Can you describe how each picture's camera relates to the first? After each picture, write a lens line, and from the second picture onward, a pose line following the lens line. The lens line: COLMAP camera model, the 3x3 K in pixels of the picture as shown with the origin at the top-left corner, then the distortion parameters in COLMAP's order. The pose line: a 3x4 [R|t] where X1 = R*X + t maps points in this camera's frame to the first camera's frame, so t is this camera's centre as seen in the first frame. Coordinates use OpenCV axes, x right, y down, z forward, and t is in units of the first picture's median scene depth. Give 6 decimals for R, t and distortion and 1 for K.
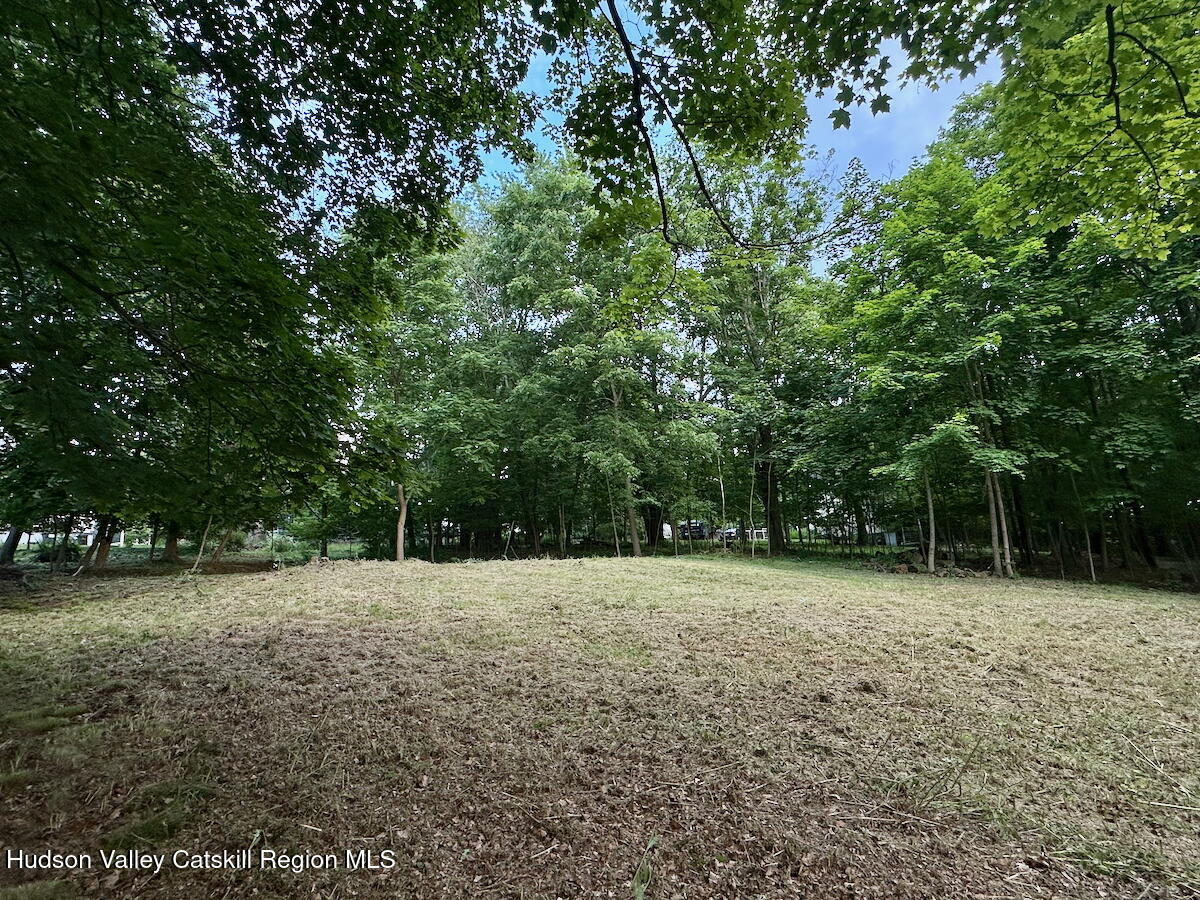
lens RADIAL K [[636.7, 0, 599.2], [0, 636.7, 453.4], [0, 0, 1]] dist [-0.003983, 0.000976]
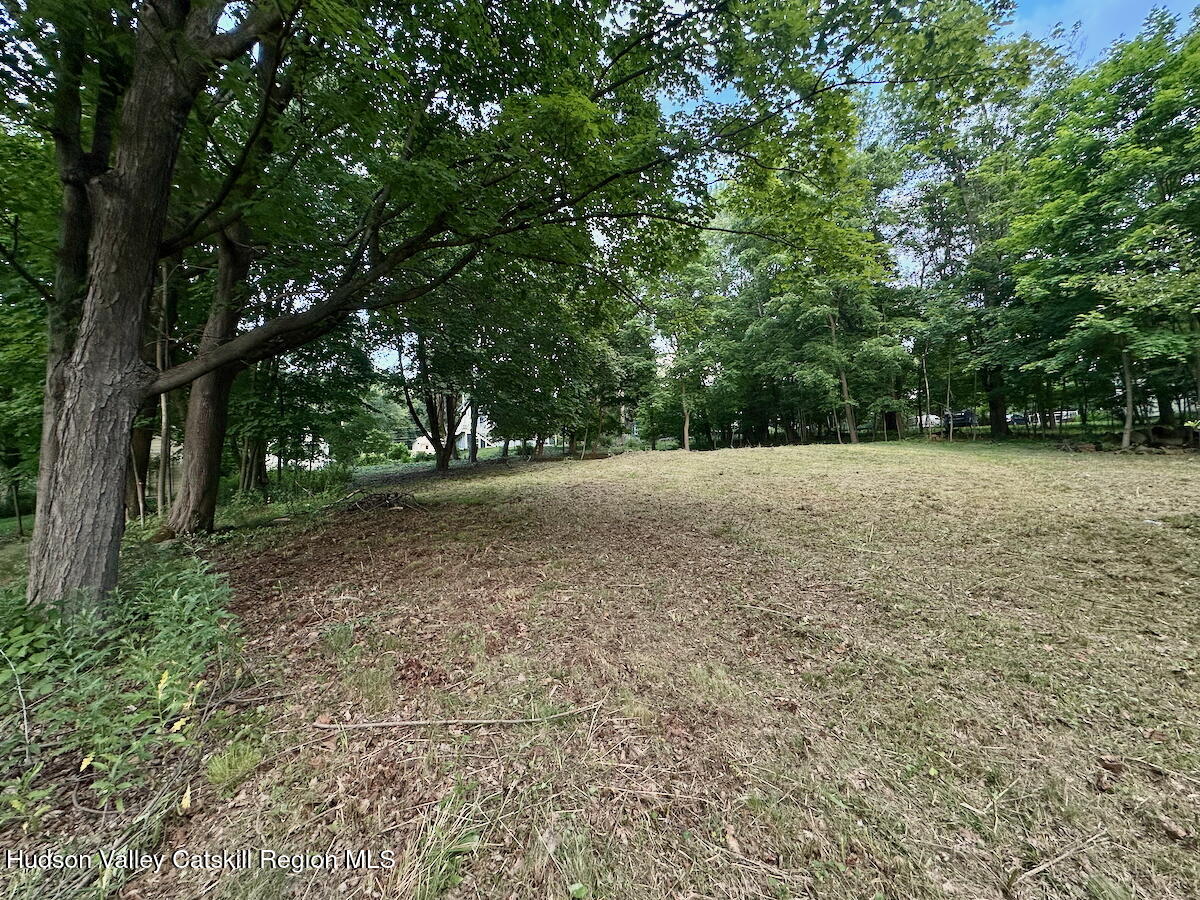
lens RADIAL K [[479.9, 0, 601.3], [0, 479.9, 449.9], [0, 0, 1]] dist [-0.003548, 0.000990]
pose [[0.841068, -0.022450, -0.540463, 0.436623], [0.112216, 0.984644, 0.133730, -0.050166], [0.529161, -0.173125, 0.830672, -0.326964]]
